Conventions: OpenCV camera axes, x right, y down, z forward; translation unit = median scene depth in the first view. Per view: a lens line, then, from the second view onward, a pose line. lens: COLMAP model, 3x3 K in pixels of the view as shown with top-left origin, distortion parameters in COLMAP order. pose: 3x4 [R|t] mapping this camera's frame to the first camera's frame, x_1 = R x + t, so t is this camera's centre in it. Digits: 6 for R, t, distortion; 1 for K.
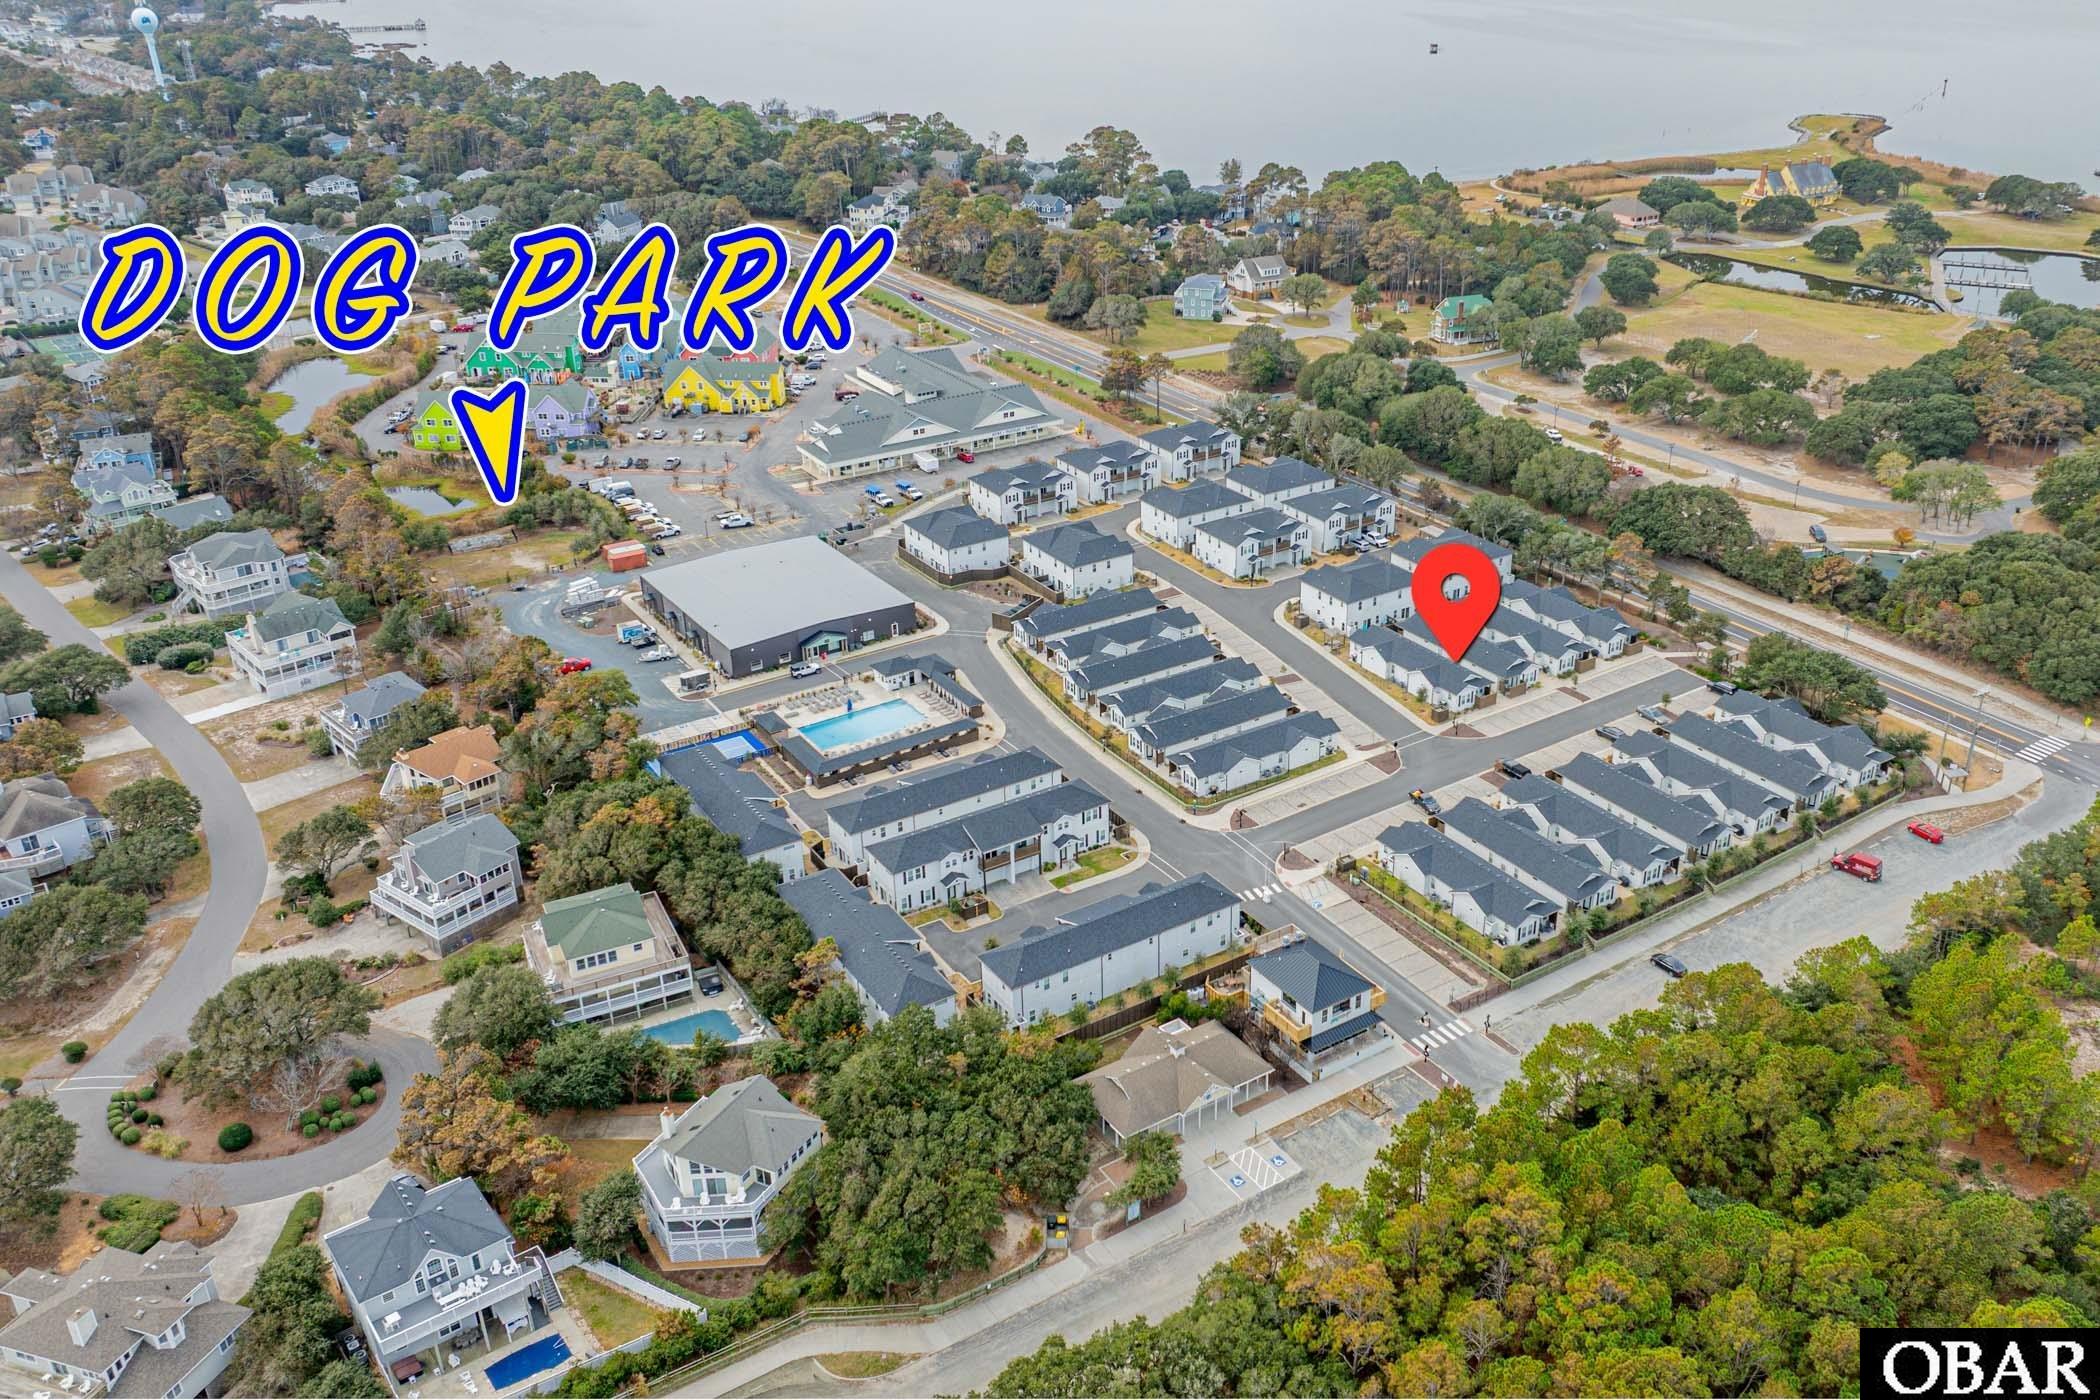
lens RADIAL K [[1739.0, 0, 1141.7], [0, 1739.0, 664.2], [0, 0, 1]] dist [0.001306, -0.056107]
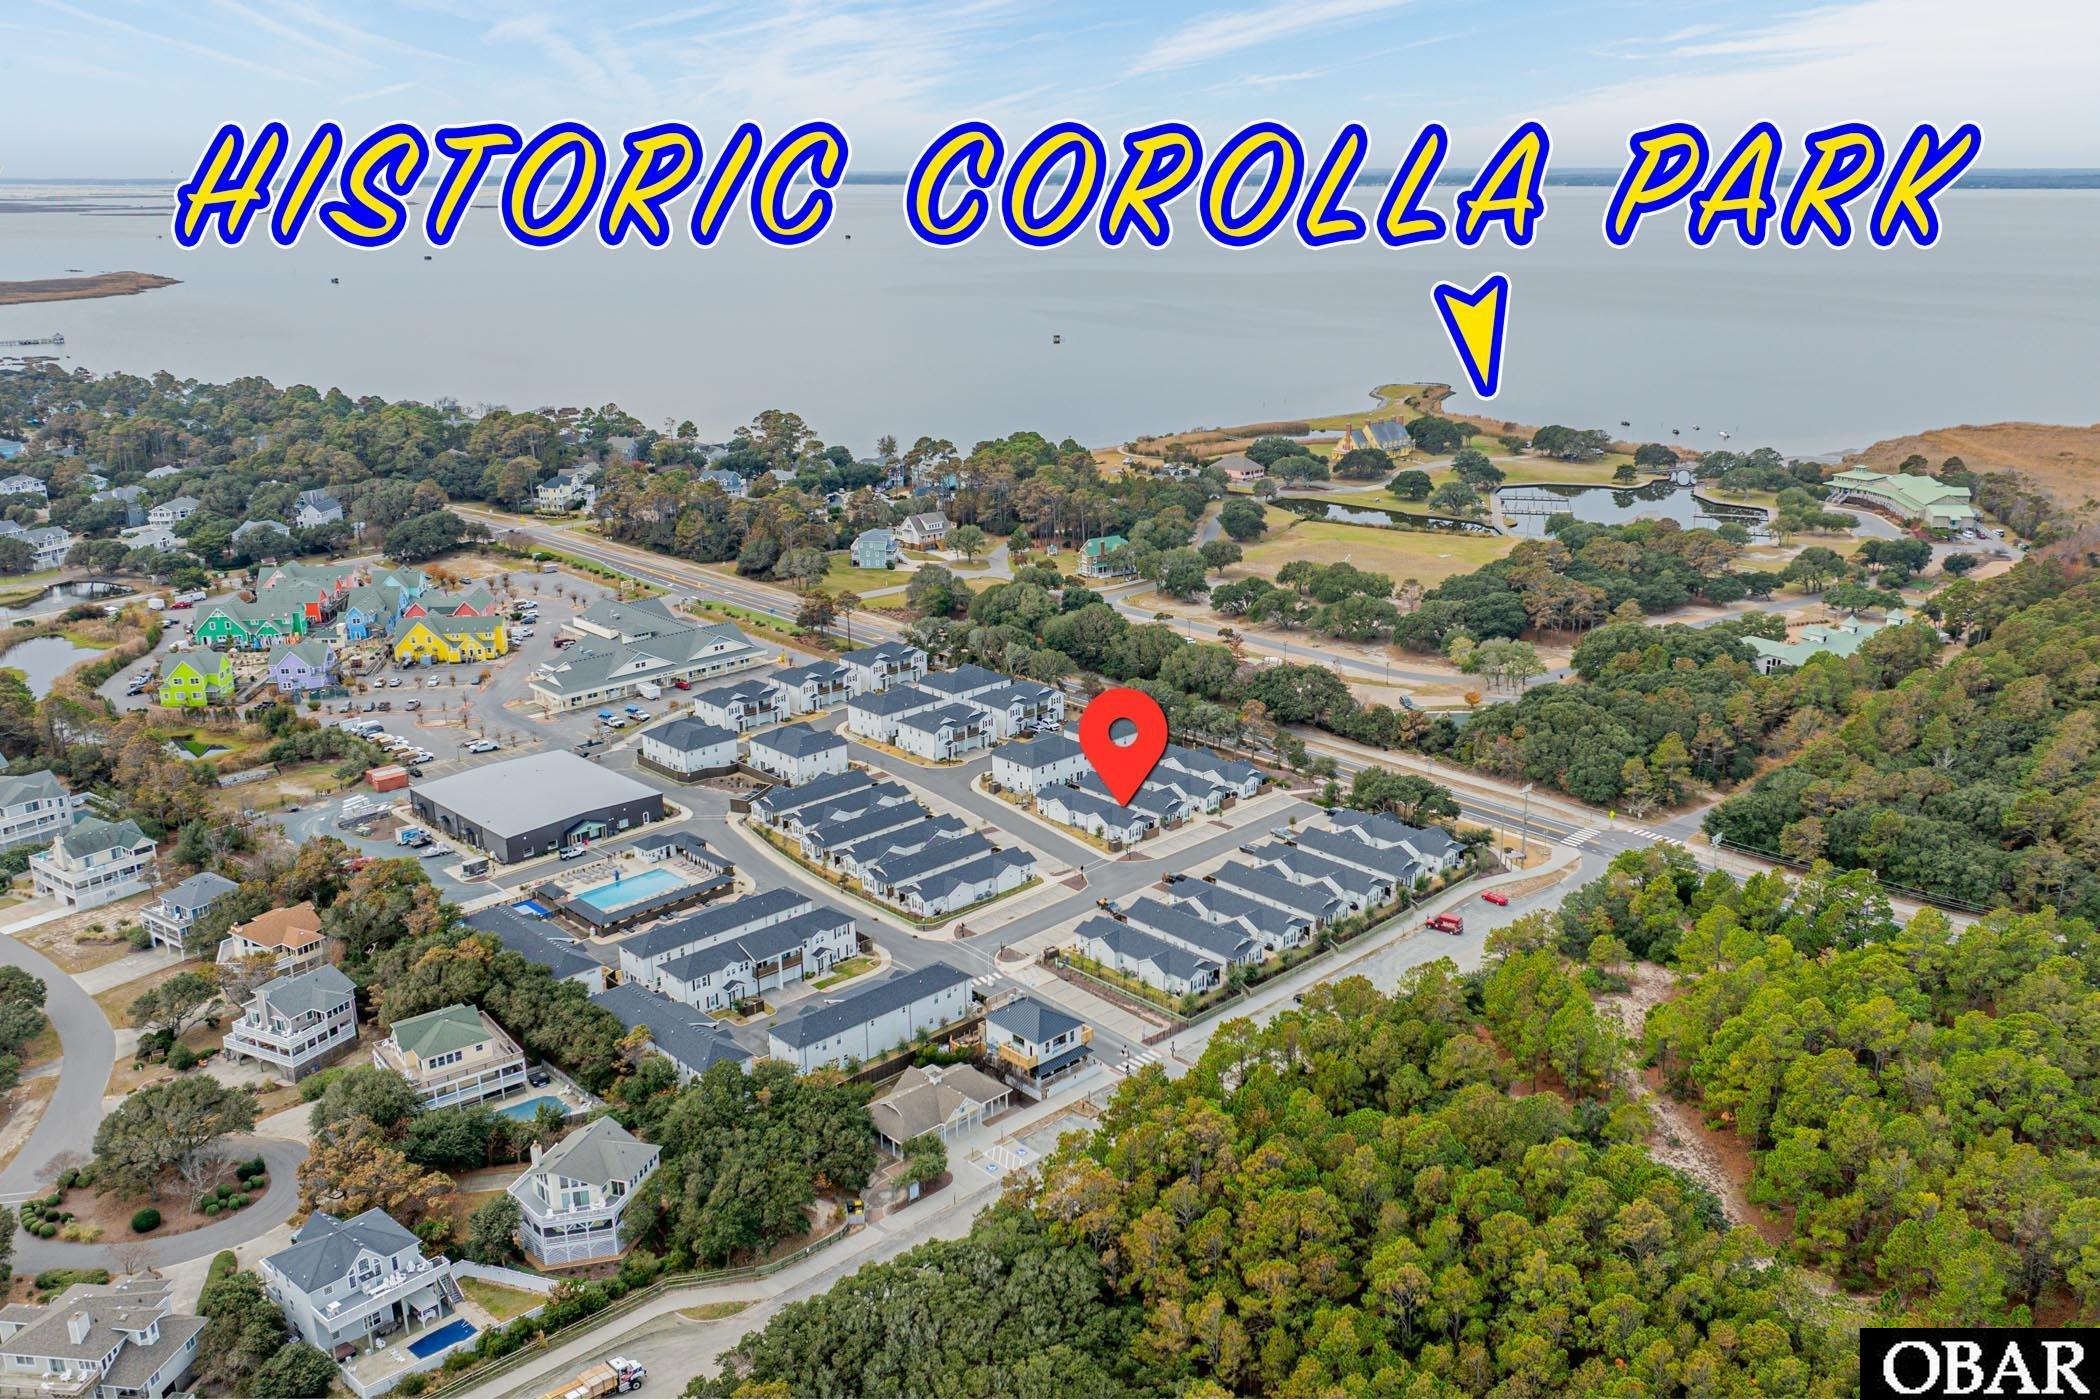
lens RADIAL K [[1755.6, 0, 1060.1], [0, 1755.6, 660.4], [0, 0, 1]] dist [-0.004505, -0.045766]
pose [[0.986702, -0.049992, 0.154662, -0.047204], [0.074557, 0.984724, -0.157352, 0.084428], [-0.144433, 0.166791, 0.975356, -0.203736]]
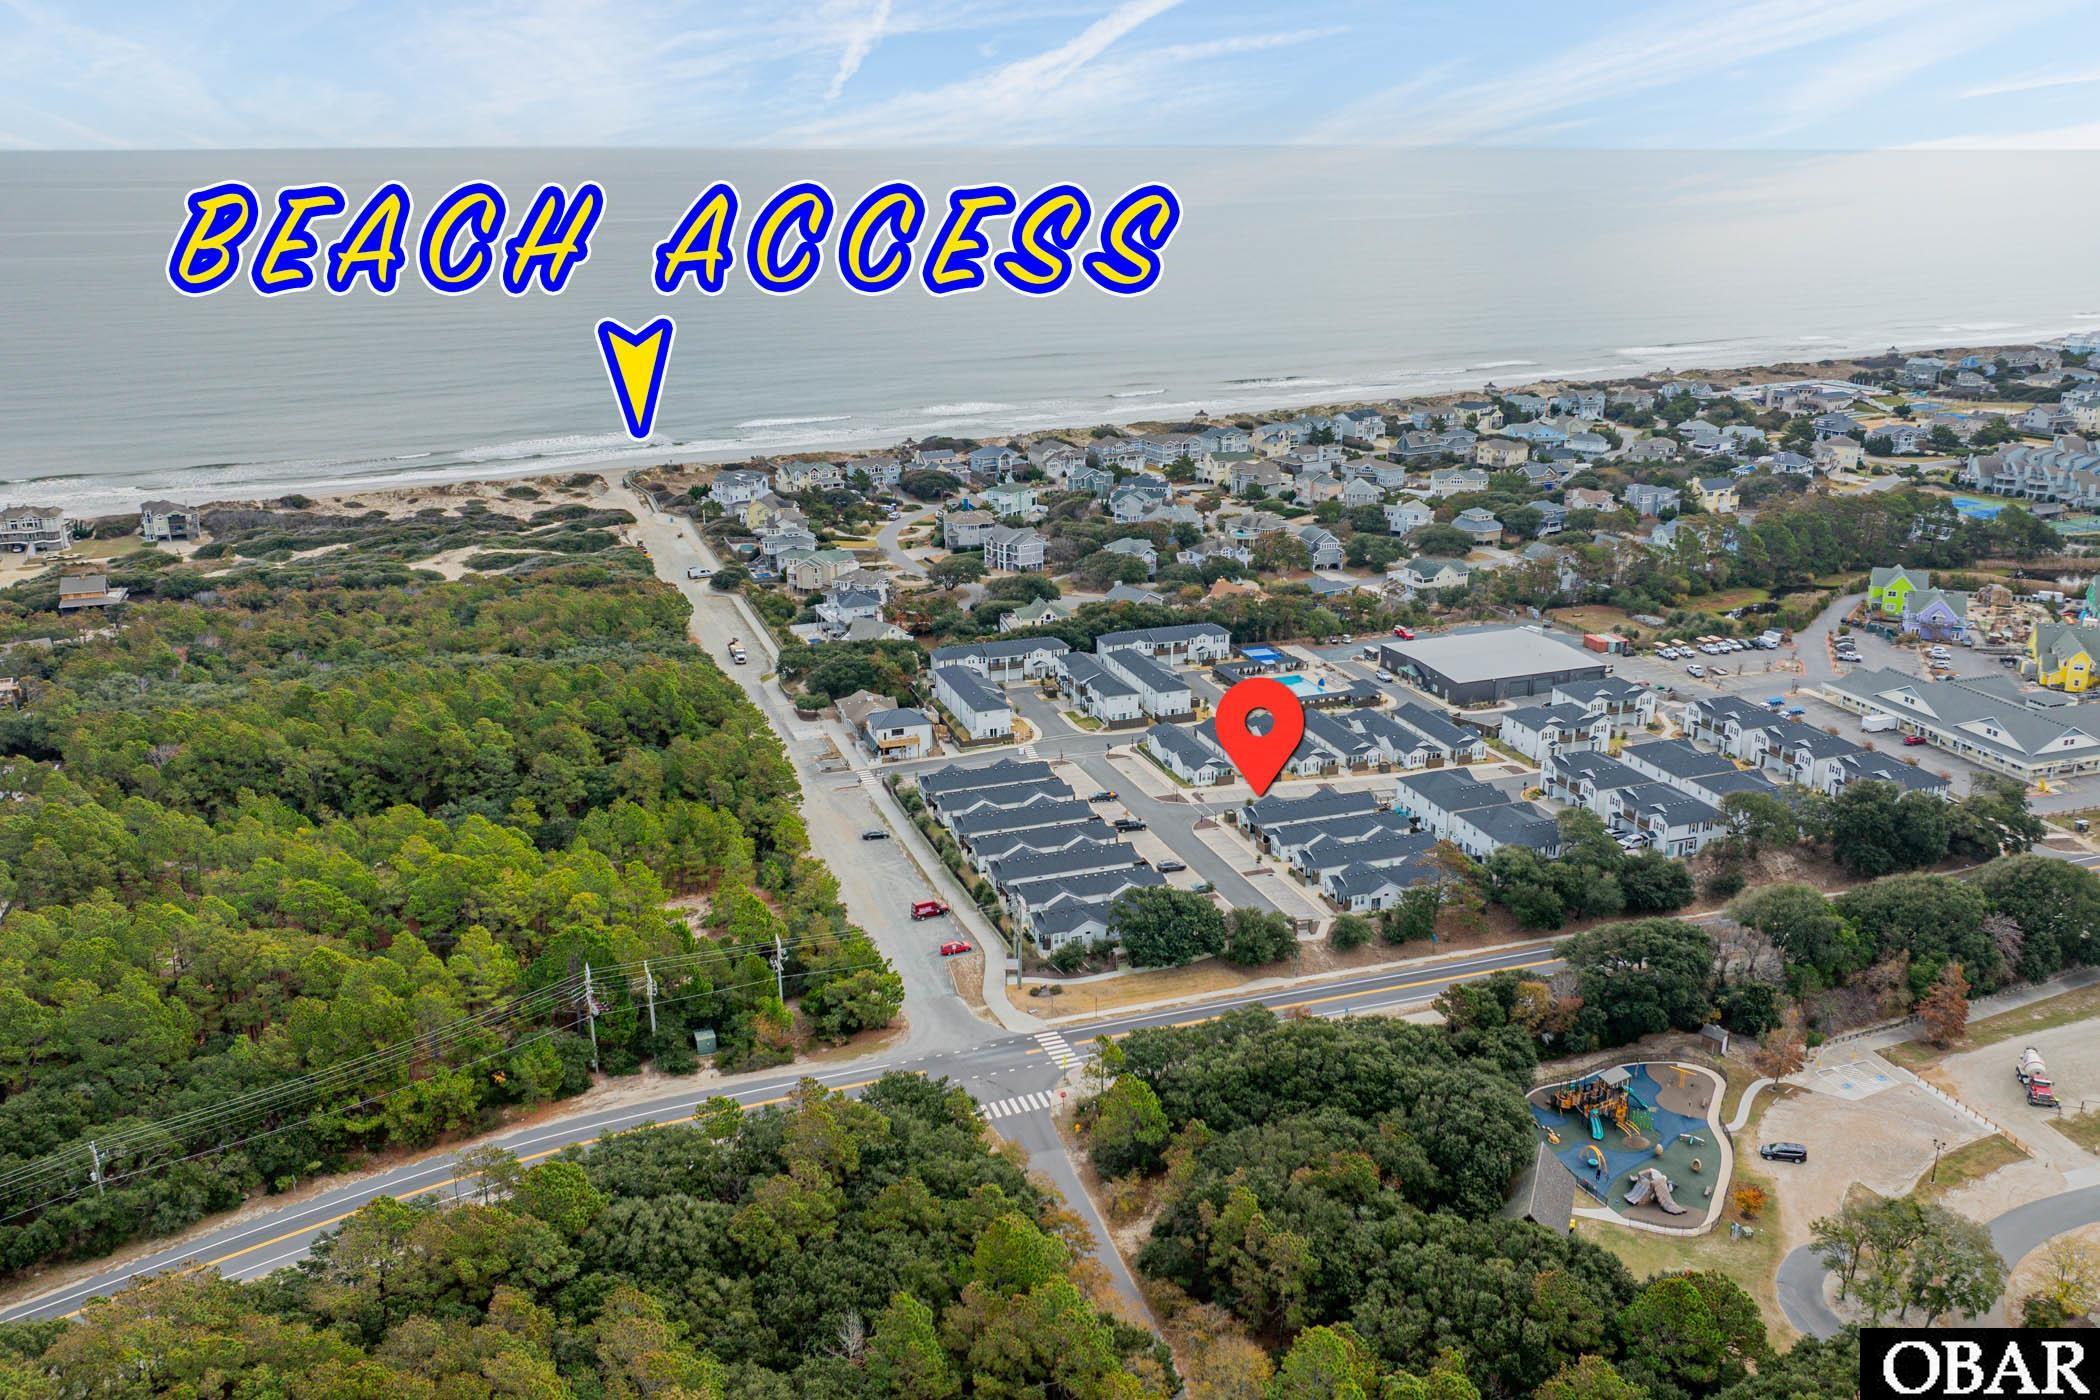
lens RADIAL K [[1755.6, 0, 1060.1], [0, 1755.6, 660.4], [0, 0, 1]] dist [-0.004505, -0.045766]
pose [[-0.251462, 0.284121, -0.925225, 1.199962], [-0.409155, 0.835119, 0.367653, -0.427116], [0.877131, 0.471011, -0.093752, 0.887986]]
